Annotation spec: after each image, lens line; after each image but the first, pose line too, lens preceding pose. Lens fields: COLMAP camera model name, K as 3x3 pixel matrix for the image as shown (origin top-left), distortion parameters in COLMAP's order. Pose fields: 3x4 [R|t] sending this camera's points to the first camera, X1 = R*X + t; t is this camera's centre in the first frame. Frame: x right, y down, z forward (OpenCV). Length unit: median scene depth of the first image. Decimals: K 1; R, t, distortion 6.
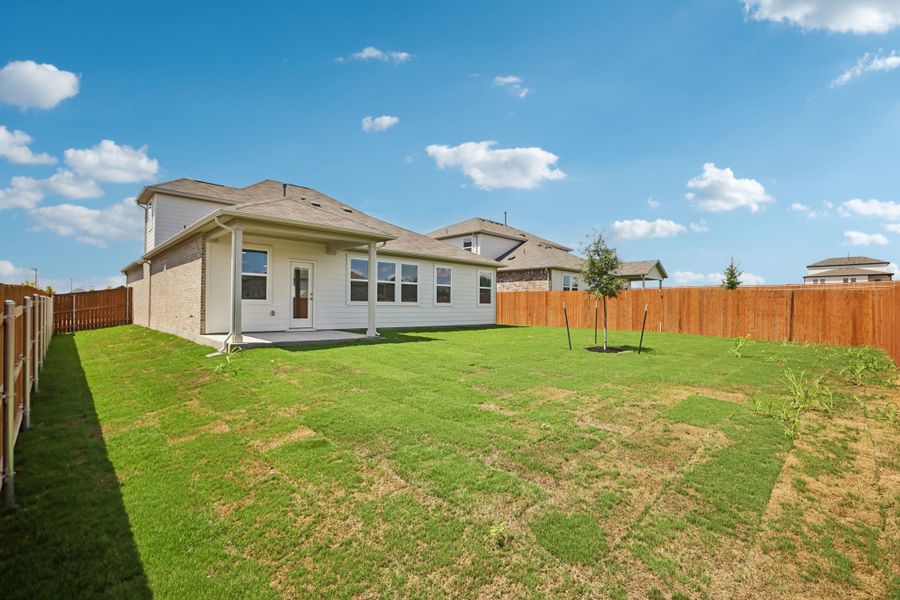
lens RADIAL K [[403.7, 0, 453.8], [0, 403.7, 297.0], [0, 0, 1]] dist [-0.020781, 0.000724]
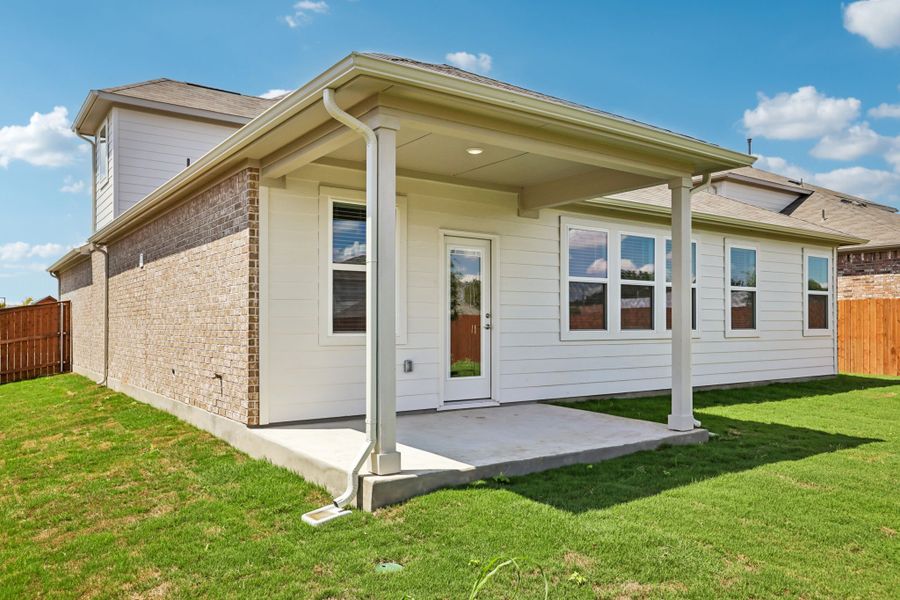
lens RADIAL K [[654.7, 0, 451.5], [0, 654.7, 305.3], [0, 0, 1]] dist [0.028130, 0.001179]
pose [[0.989055, -0.011426, -0.147102, -0.247053], [0.011091, 0.999934, -0.003098, -0.013360], [0.147127, 0.001433, 0.989117, 0.289962]]
